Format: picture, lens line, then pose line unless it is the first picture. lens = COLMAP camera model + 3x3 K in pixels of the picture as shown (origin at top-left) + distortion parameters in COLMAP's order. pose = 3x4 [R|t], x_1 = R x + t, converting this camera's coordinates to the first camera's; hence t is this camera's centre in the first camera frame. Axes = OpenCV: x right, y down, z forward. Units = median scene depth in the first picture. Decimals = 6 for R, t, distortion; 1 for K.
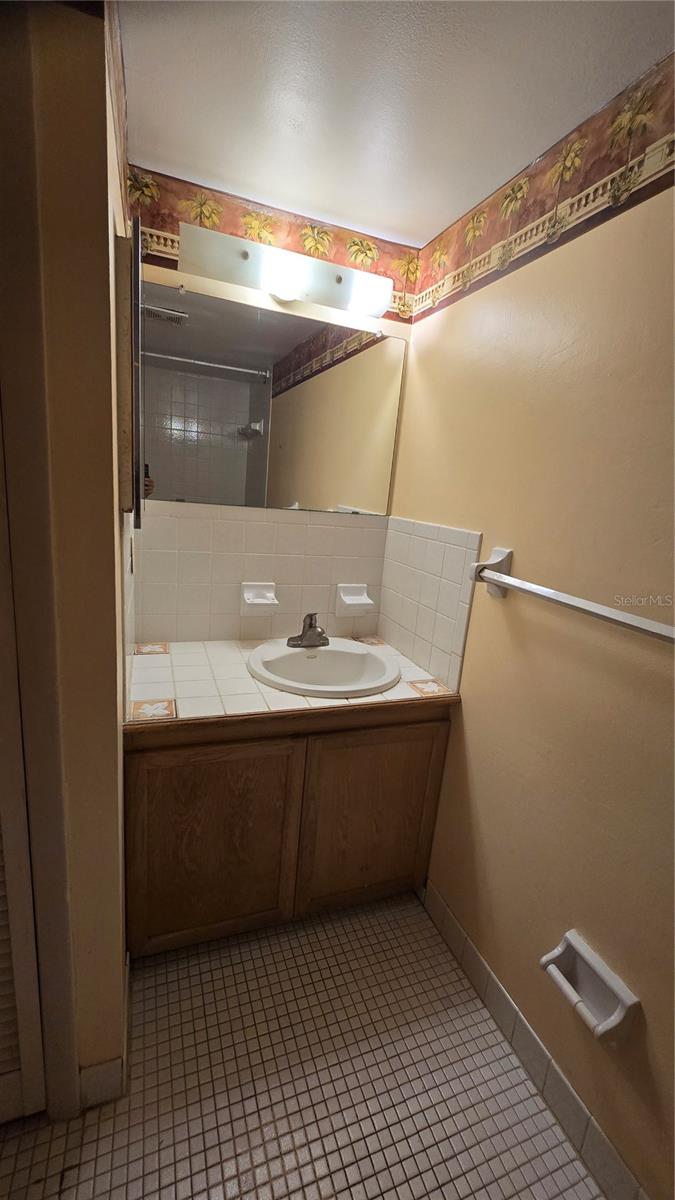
lens RADIAL K [[488.9, 0, 339.2], [0, 488.9, 599.3], [0, 0, 1]] dist [-0.001996, 0.000038]
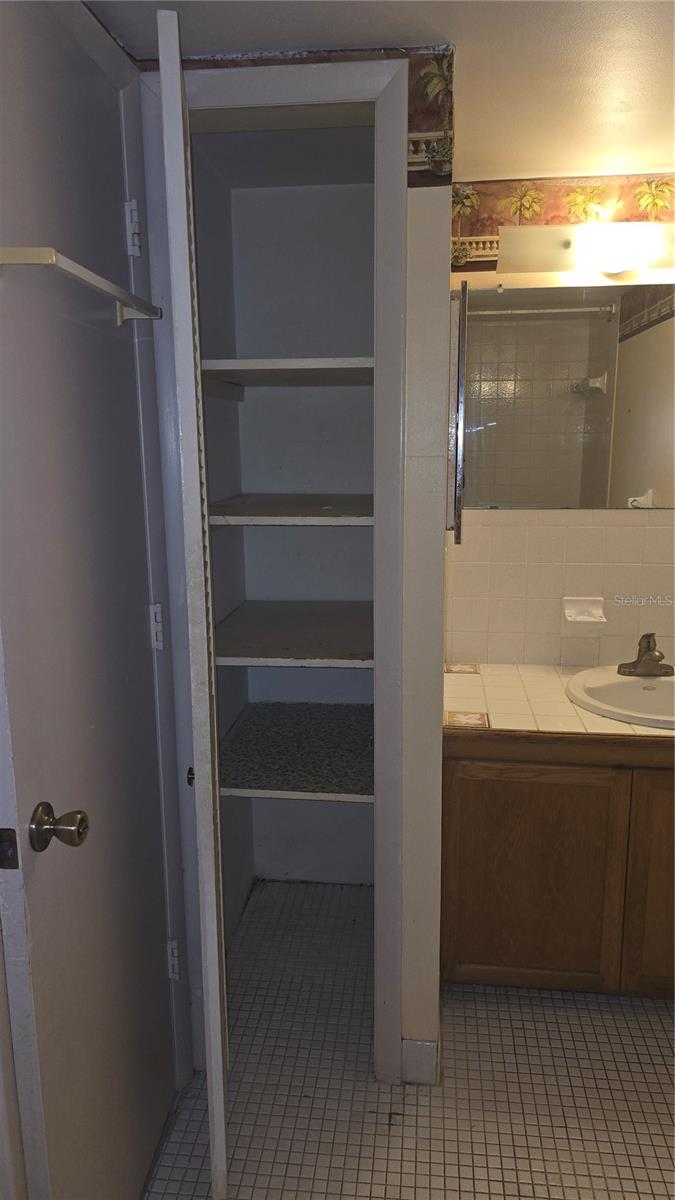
lens RADIAL K [[805.1, 0, 347.3], [0, 805.1, 595.1], [0, 0, 1]] dist [0.073488, -0.075266]
pose [[0.885589, -0.002674, -0.464462, 0.158248], [-0.021271, 0.998701, -0.046307, 0.045190], [0.463982, 0.050889, 0.884382, -0.539265]]
